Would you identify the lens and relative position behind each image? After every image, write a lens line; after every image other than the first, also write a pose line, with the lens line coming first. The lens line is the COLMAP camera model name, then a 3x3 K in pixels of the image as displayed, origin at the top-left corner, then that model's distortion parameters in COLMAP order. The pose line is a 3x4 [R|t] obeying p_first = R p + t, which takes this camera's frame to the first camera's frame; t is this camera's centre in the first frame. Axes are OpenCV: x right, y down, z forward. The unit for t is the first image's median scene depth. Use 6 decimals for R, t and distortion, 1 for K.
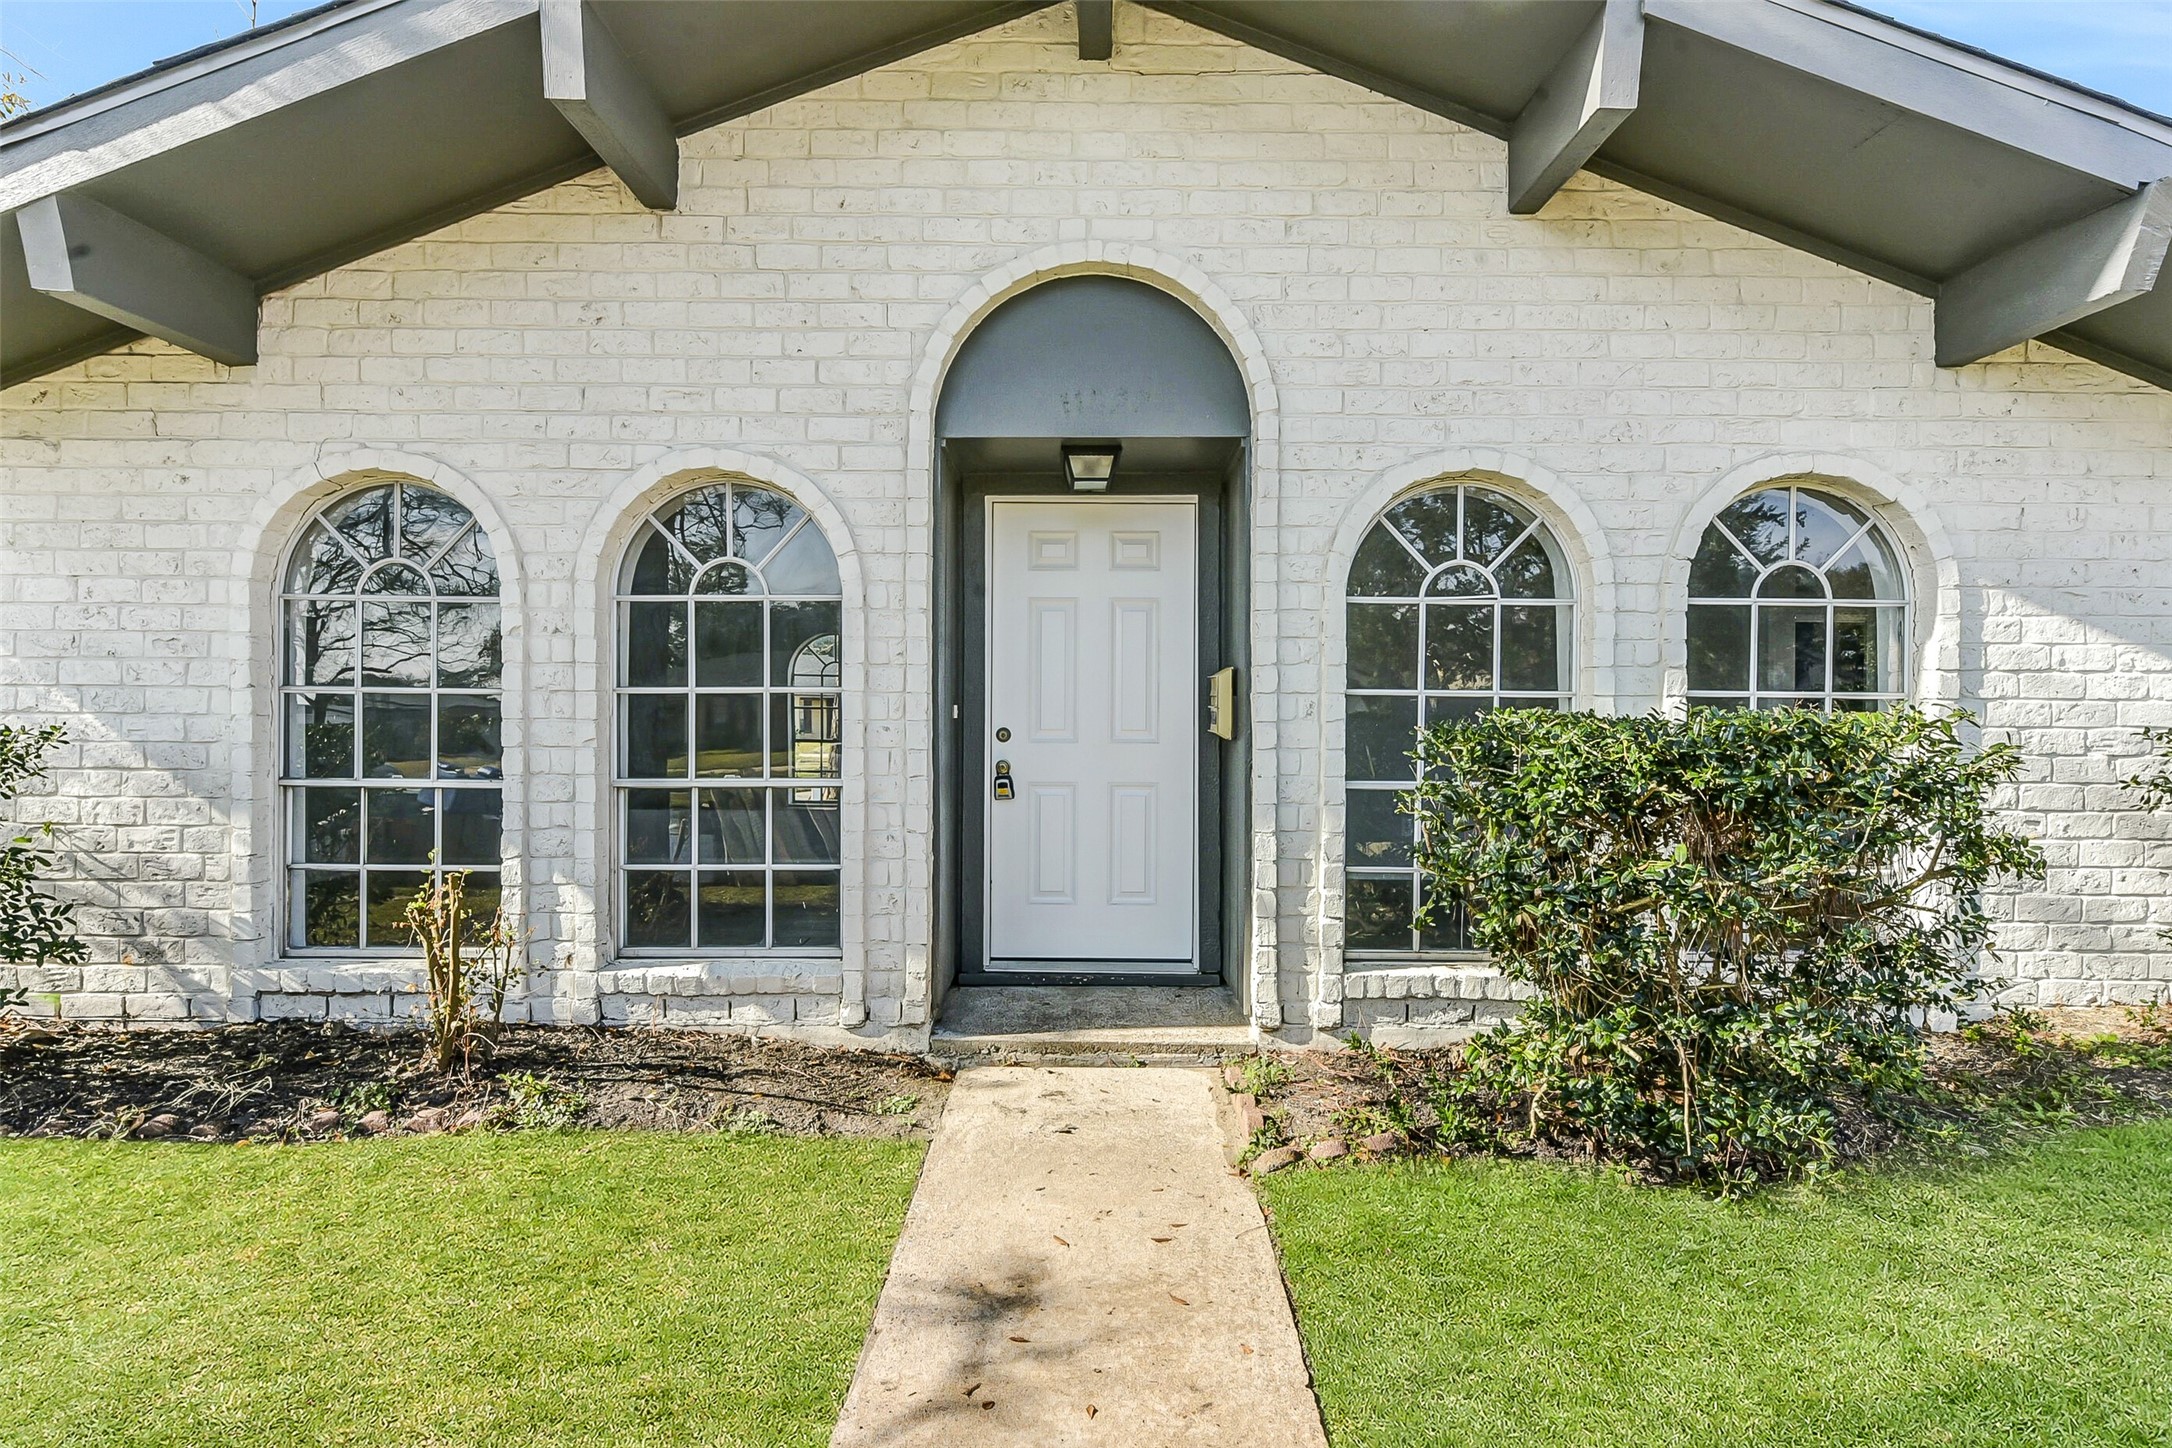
lens RADIAL K [[1174.9, 0, 1092.7], [0, 1174.9, 714.1], [0, 0, 1]] dist [0.004923, -0.000388]
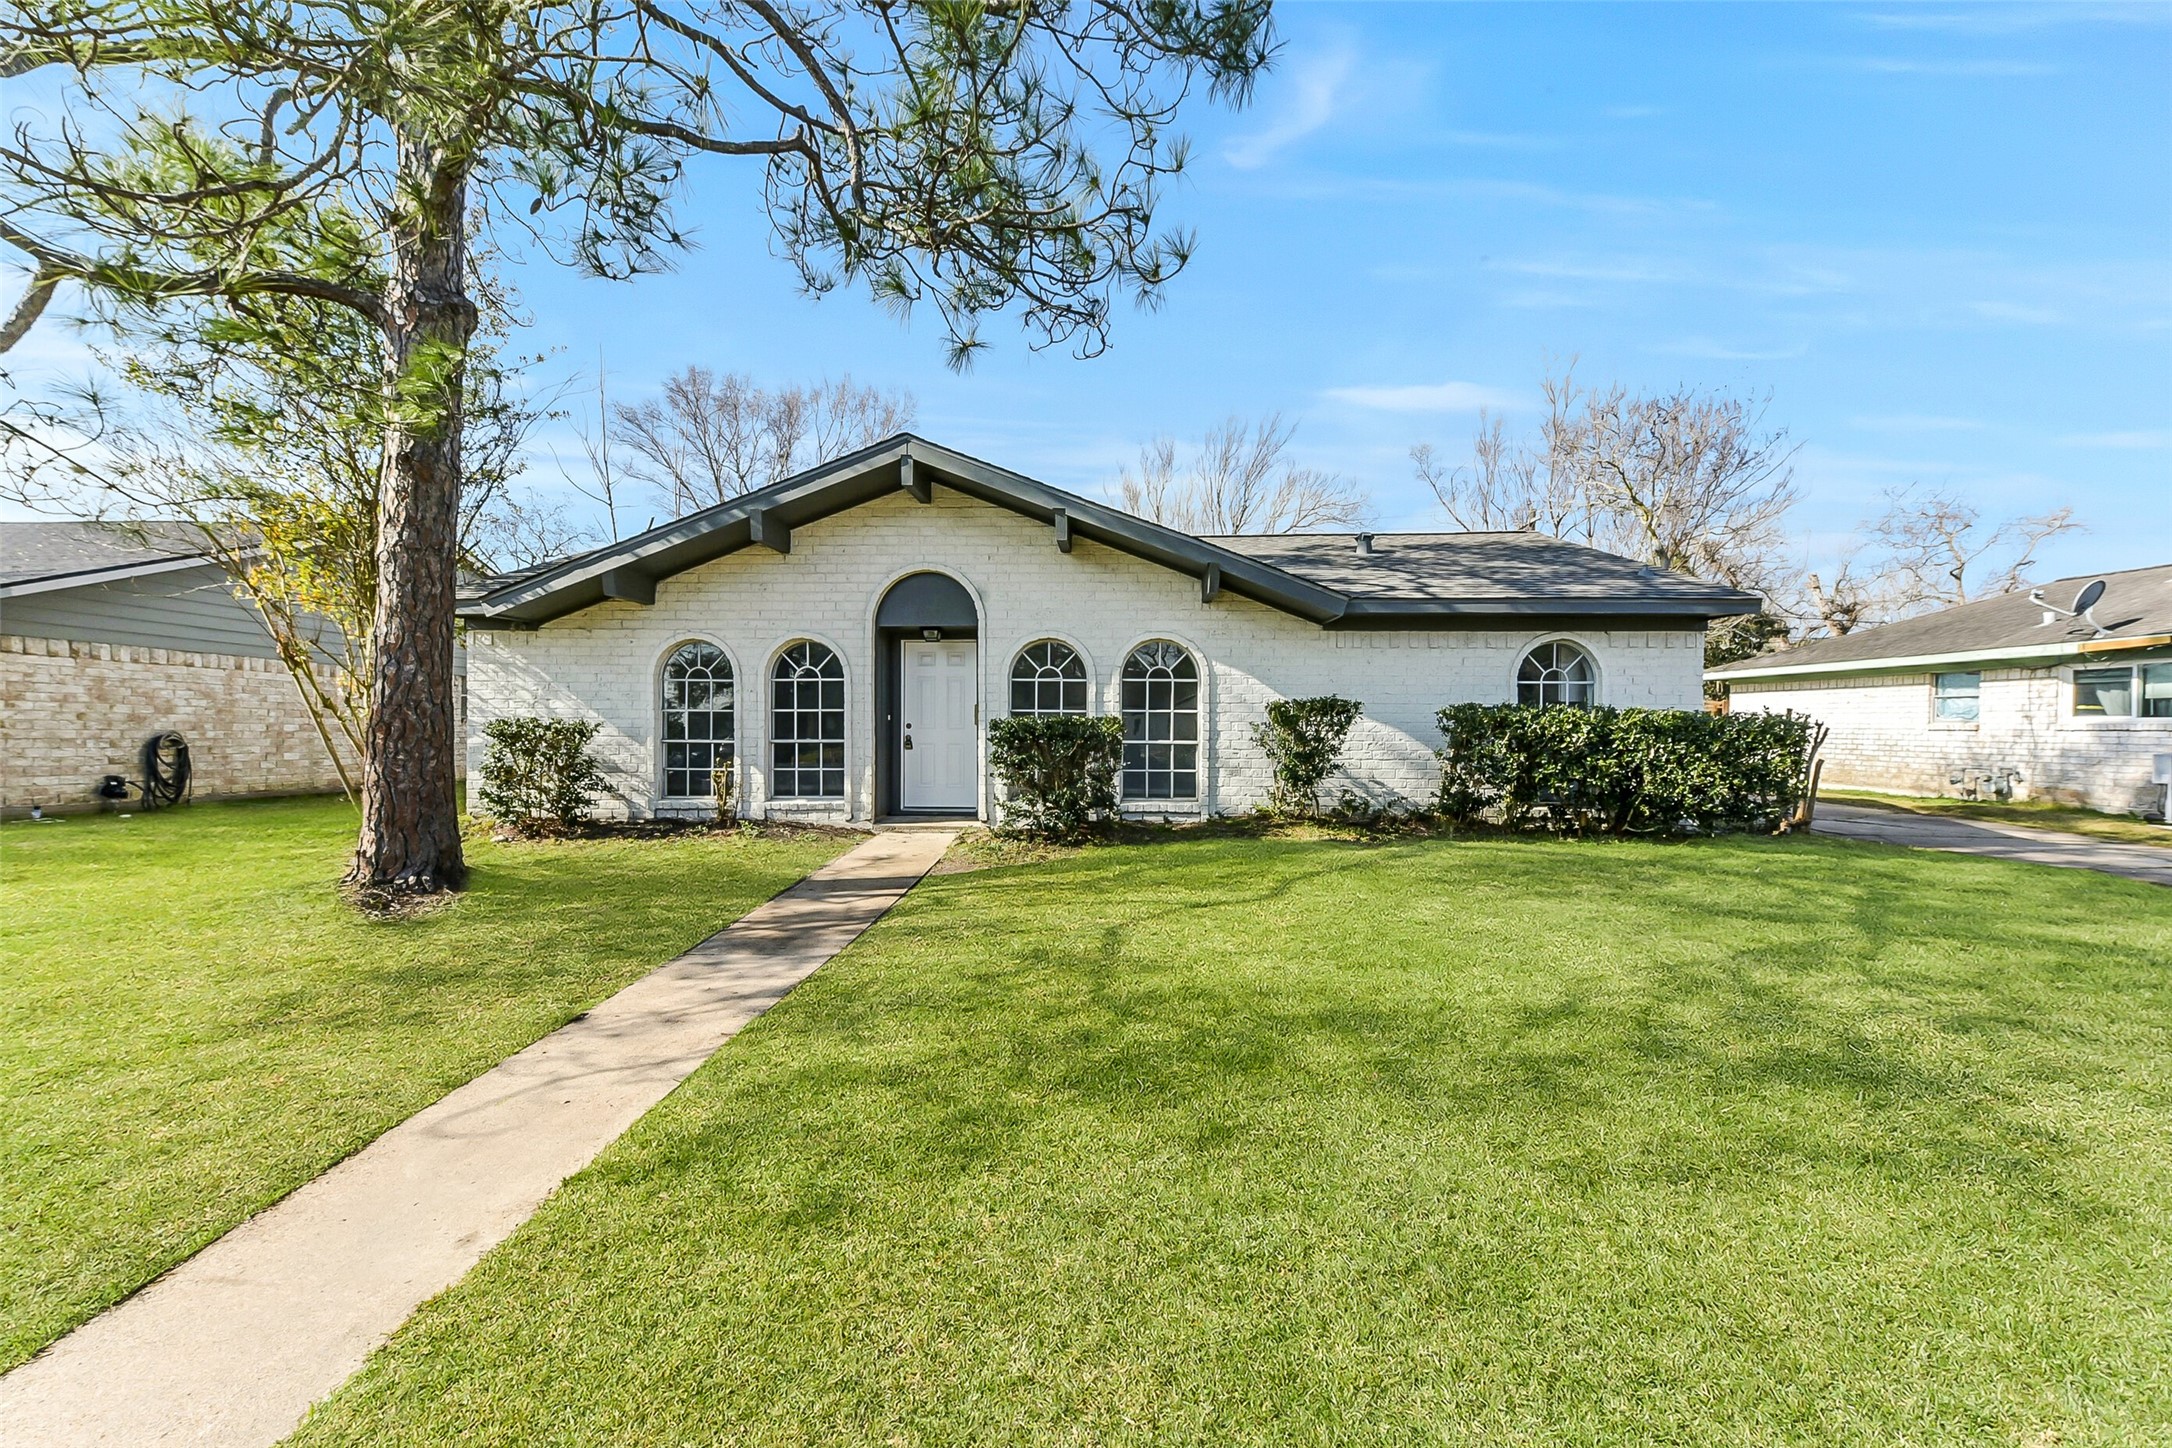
lens RADIAL K [[866.1, 0, 1080.1], [0, 866.1, 723.0], [0, 0, 1]] dist [0.002630, -0.000460]
pose [[0.999652, -0.001608, -0.026313, 0.458559], [0.001575, 0.999998, -0.001265, 0.017071], [0.026315, 0.001223, 0.999653, -1.232338]]
